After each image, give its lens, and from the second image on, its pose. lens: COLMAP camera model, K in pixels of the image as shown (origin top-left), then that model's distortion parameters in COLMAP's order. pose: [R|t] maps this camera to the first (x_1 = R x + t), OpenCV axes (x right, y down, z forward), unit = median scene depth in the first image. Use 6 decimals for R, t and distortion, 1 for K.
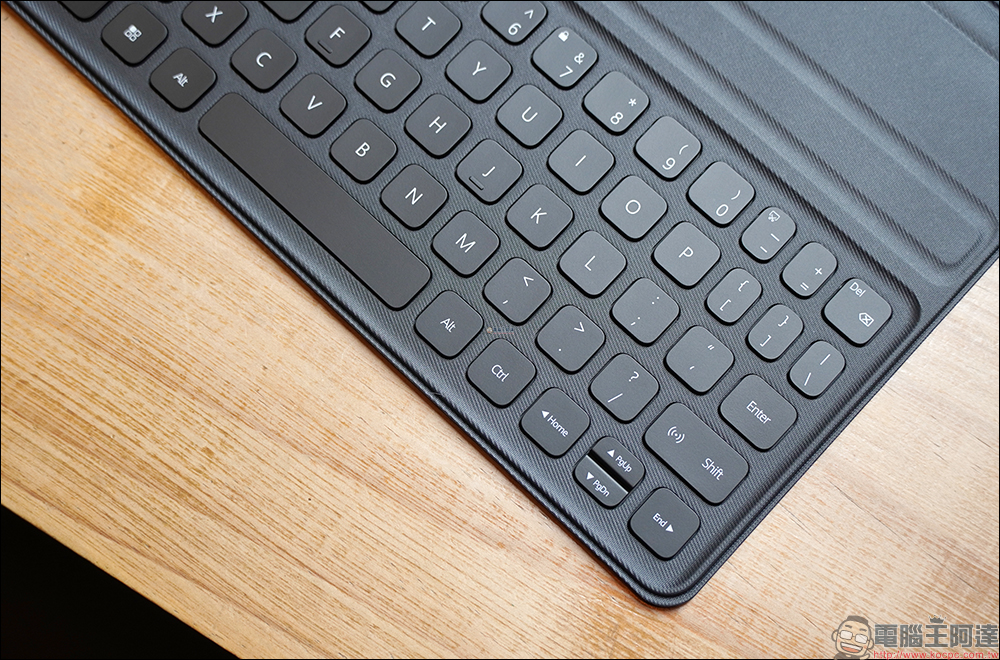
lens RADIAL K [[1492.9, 0, 500.0], [0, 1492.9, 330.0], [0, 0, 1]] dist [0.046697, -0.015417]
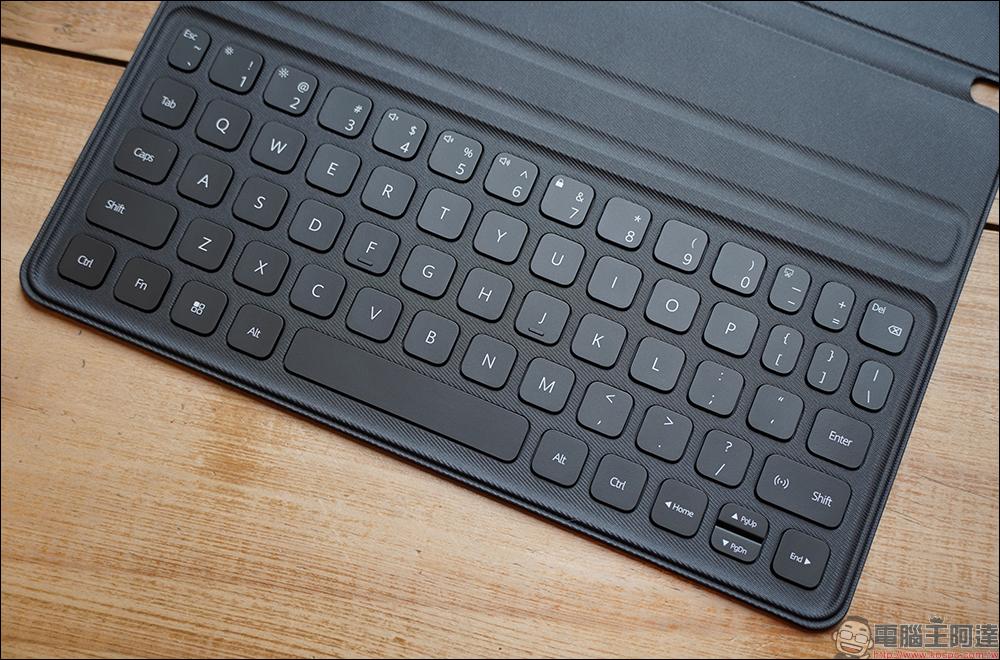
lens RADIAL K [[1284.5, 0, 500.0], [0, 1284.5, 330.0], [0, 0, 1]] dist [0.025412, 0.009801]
pose [[0.936888, -0.339674, 0.082839, -0.124079], [0.340569, 0.940213, 0.003513, -0.114057], [-0.079080, 0.024921, 0.996557, 0.027547]]
